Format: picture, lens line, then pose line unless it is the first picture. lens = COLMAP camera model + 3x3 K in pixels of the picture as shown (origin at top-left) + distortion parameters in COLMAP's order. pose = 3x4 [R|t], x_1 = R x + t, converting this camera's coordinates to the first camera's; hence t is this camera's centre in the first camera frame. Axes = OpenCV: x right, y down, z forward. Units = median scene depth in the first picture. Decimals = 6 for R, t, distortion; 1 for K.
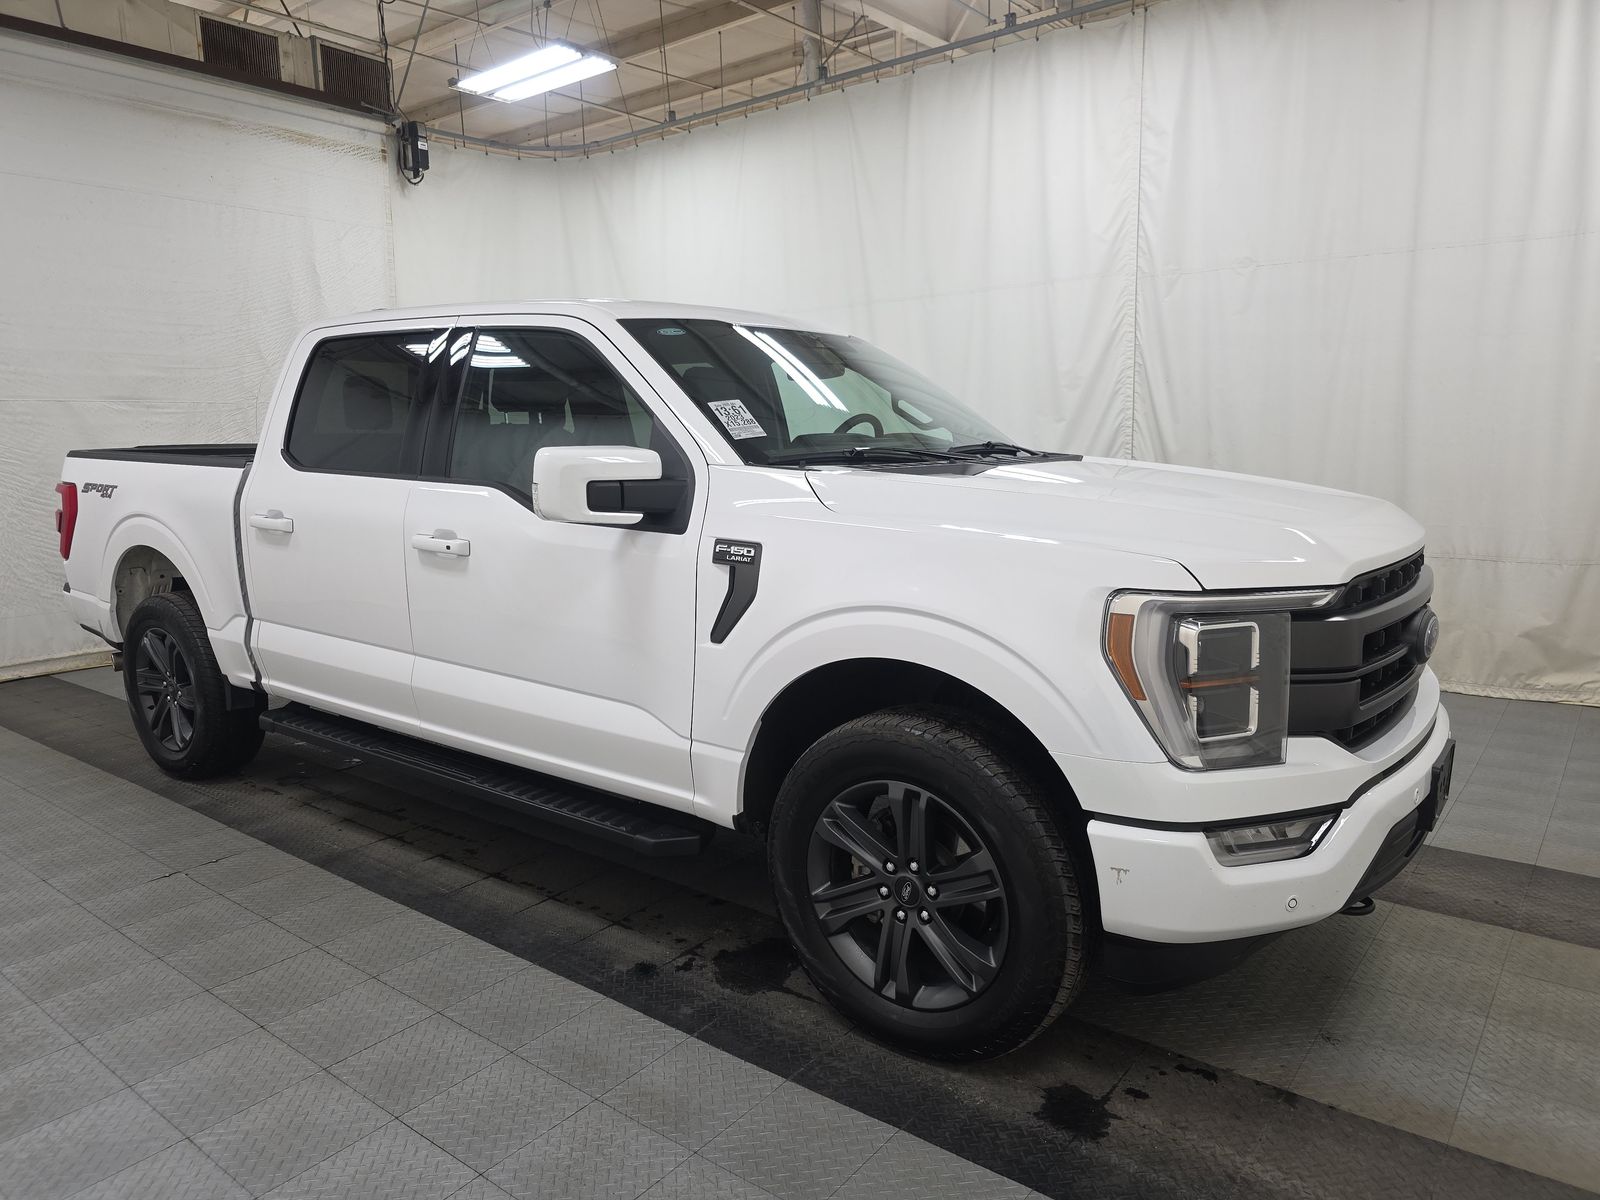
lens RADIAL K [[1058.4, 0, 795.1], [0, 1058.4, 593.4], [0, 0, 1]] dist [0.039301, -0.036013]
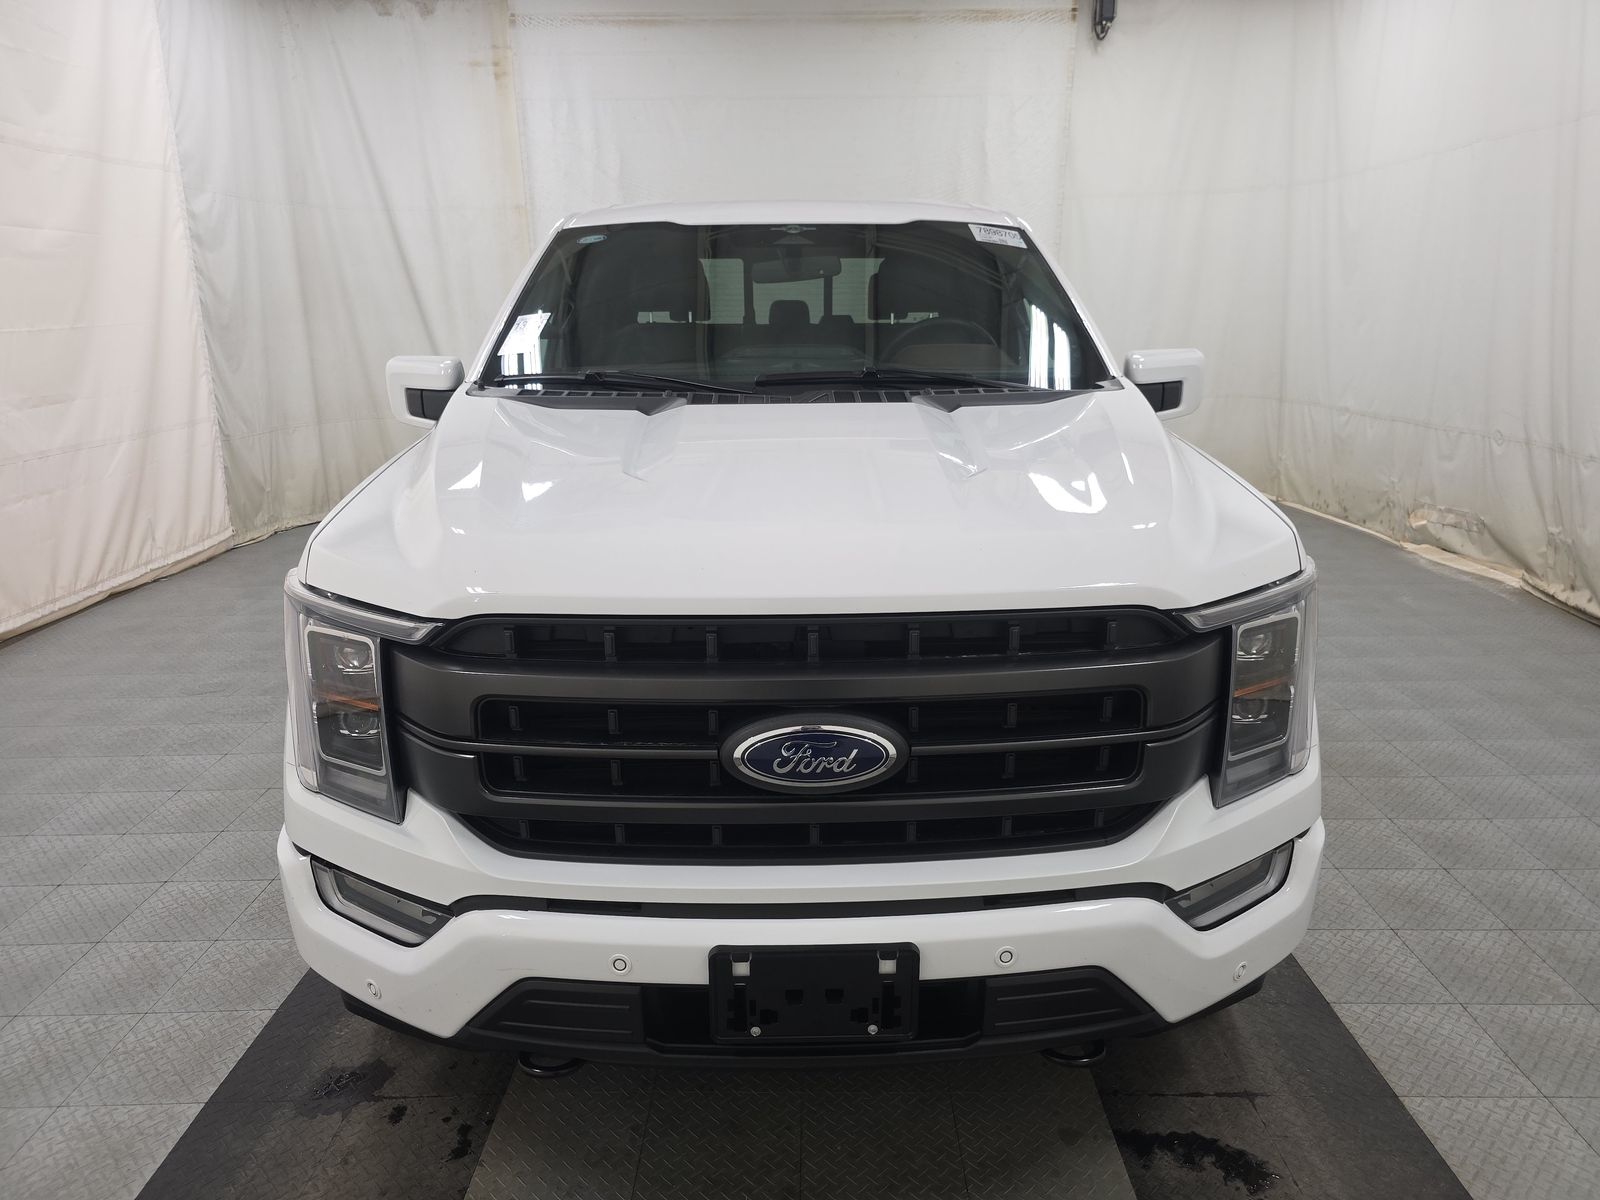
lens RADIAL K [[1058.4, 0, 795.1], [0, 1058.4, 593.4], [0, 0, 1]] dist [0.039301, -0.036013]
pose [[0.630466, 0.211944, -0.746721, 1.085199], [-0.116154, 0.976929, 0.179214, -0.163933], [0.767477, -0.026254, 0.640538, 0.665605]]
